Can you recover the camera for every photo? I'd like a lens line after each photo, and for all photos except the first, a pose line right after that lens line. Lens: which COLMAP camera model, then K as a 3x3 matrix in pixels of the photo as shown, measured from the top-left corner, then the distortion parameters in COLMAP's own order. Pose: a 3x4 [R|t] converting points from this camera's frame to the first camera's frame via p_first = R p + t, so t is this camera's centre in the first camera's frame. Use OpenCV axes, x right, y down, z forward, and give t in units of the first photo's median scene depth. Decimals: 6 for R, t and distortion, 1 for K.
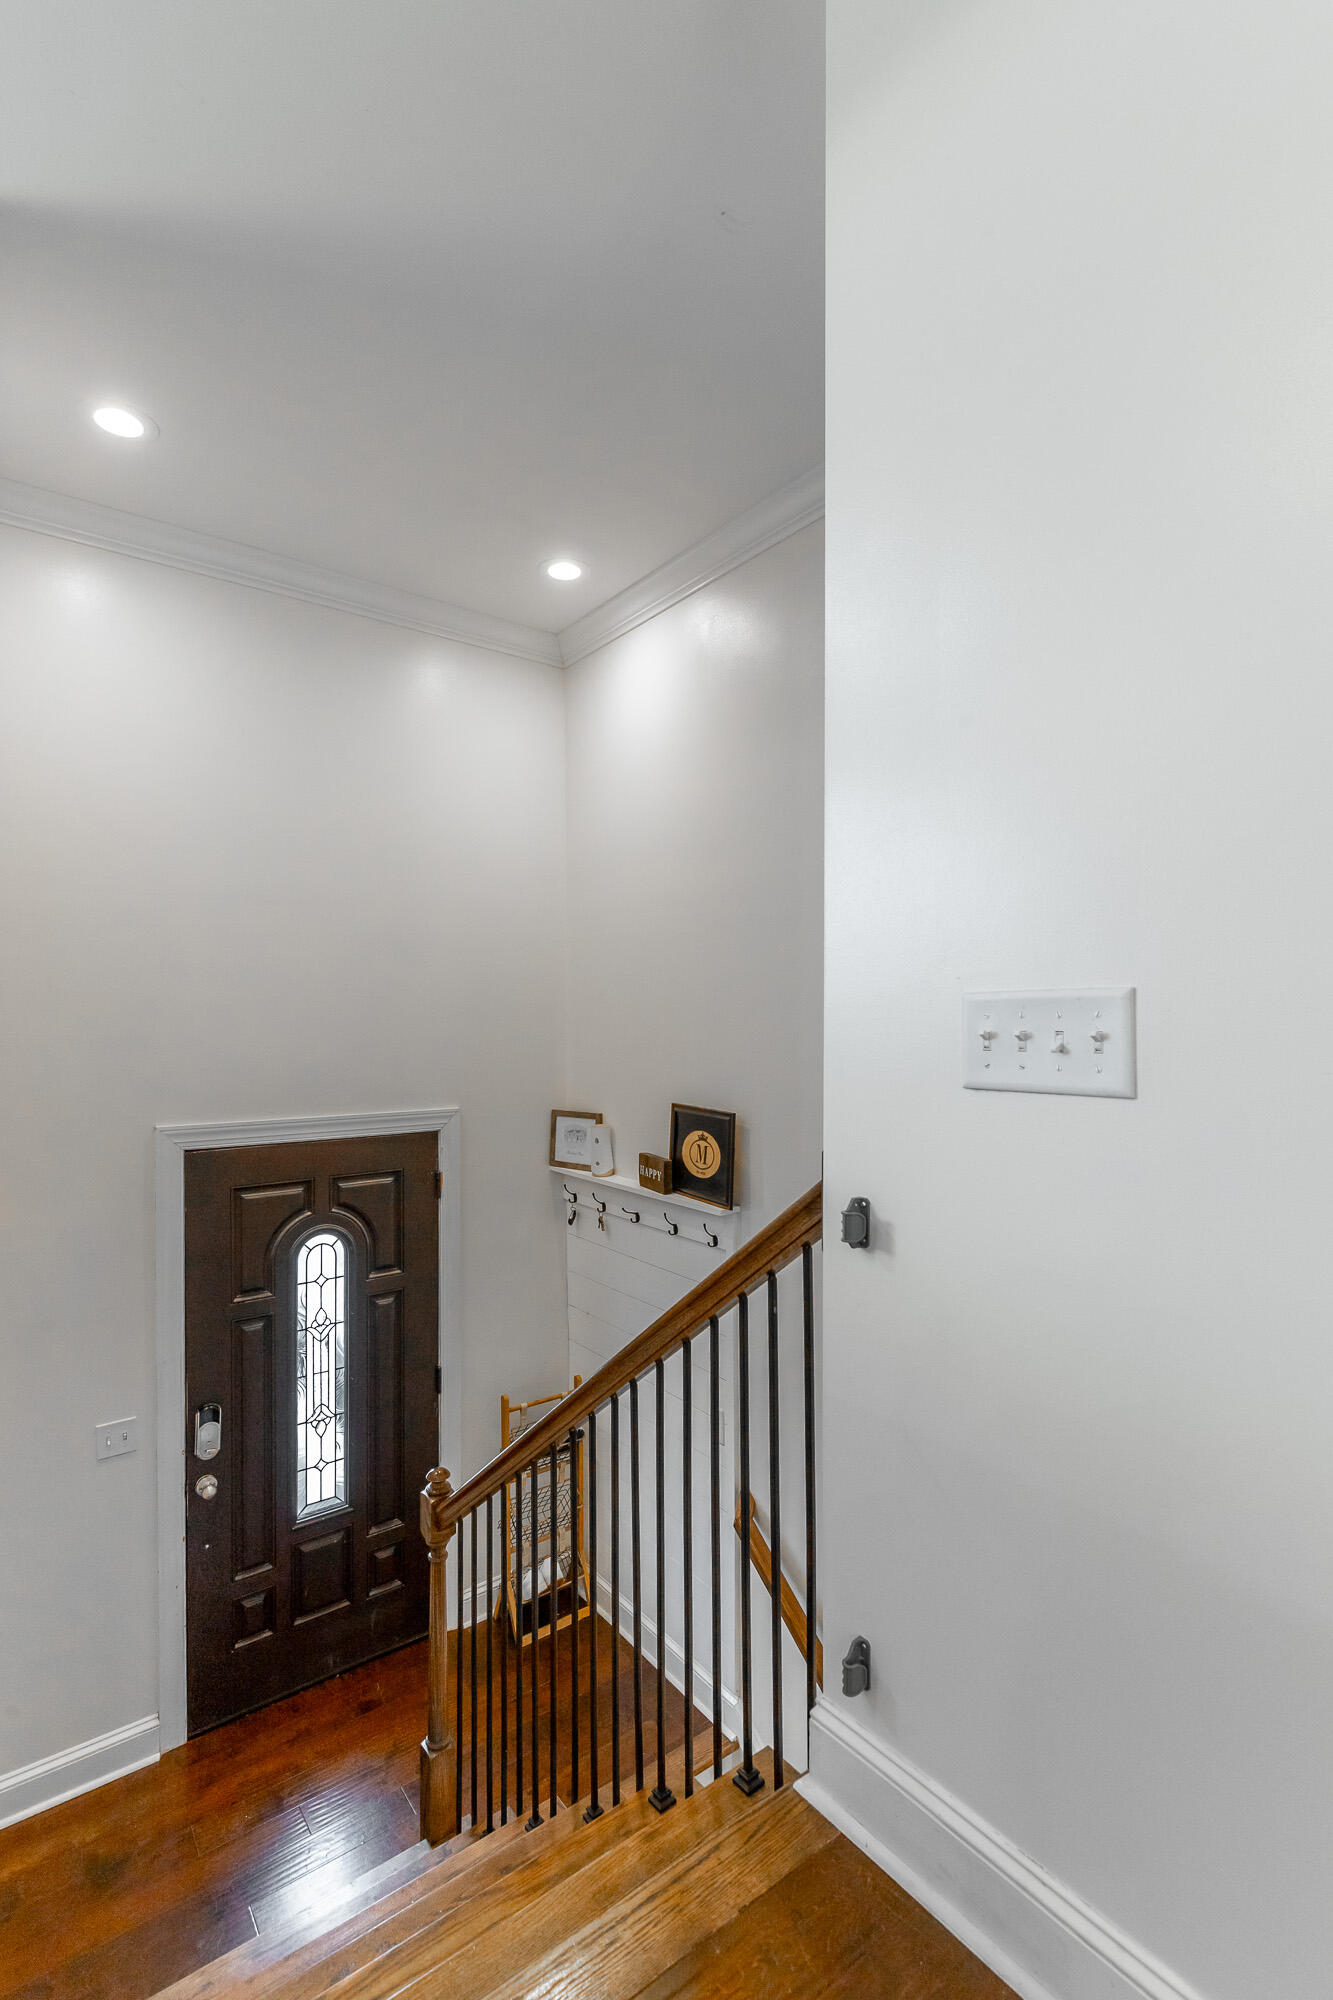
lens RADIAL K [[924.0, 0, 626.6], [0, 924.0, 1040.7], [0, 0, 1]] dist [0.005221, 0.000202]
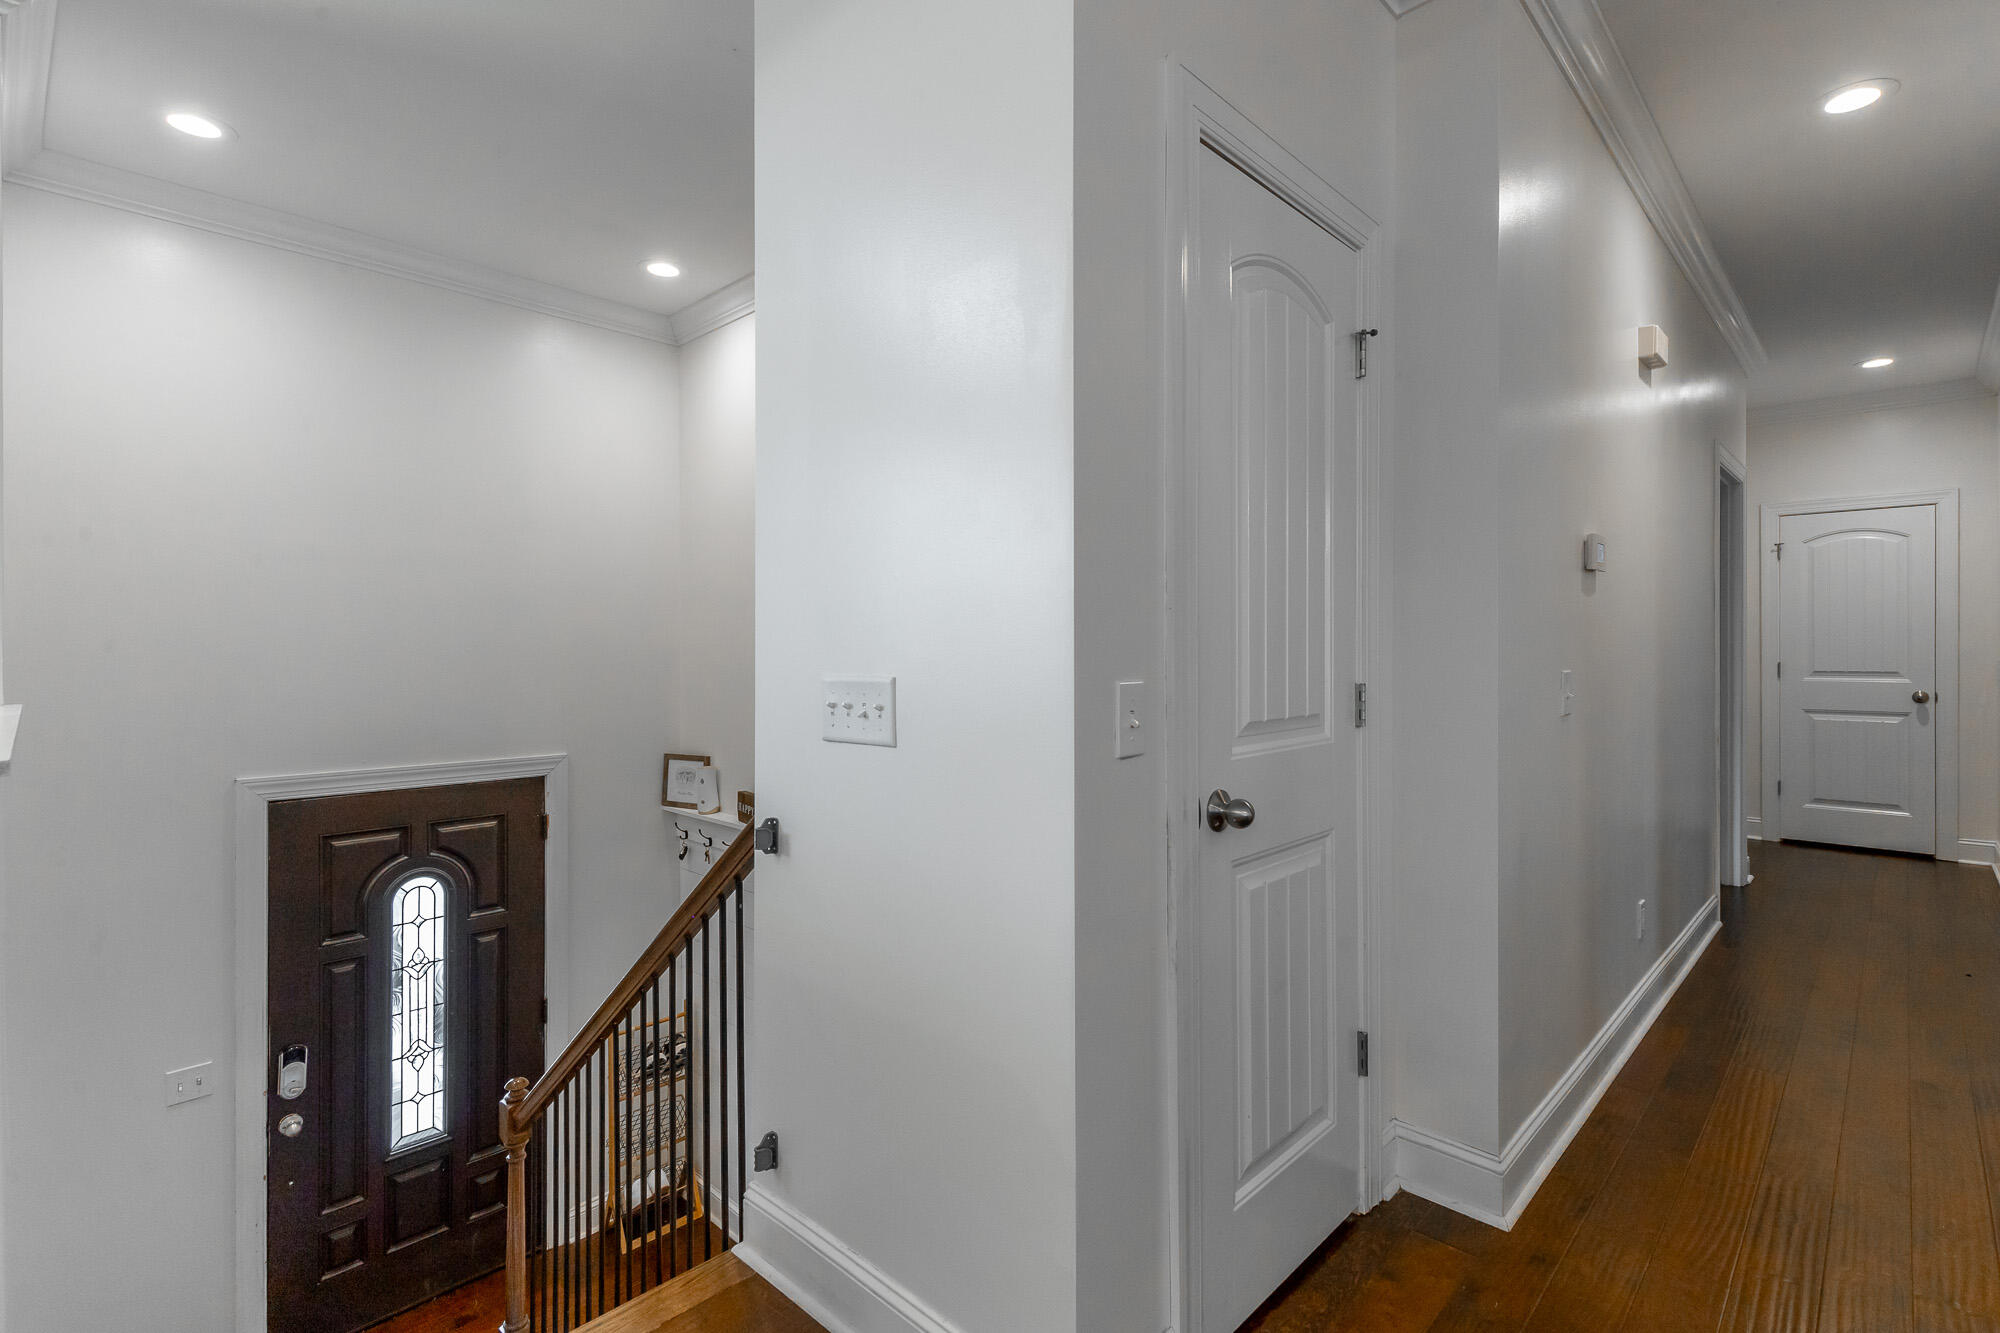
lens RADIAL K [[924.0, 0, 1001.8], [0, 924.0, 664.8], [0, 0, 1]] dist [0.005221, 0.000202]
pose [[0.981454, -0.001969, 0.191689, 0.122823], [0.004563, 0.999904, -0.013090, -0.016434], [-0.191645, 0.013722, 0.981368, -0.170410]]
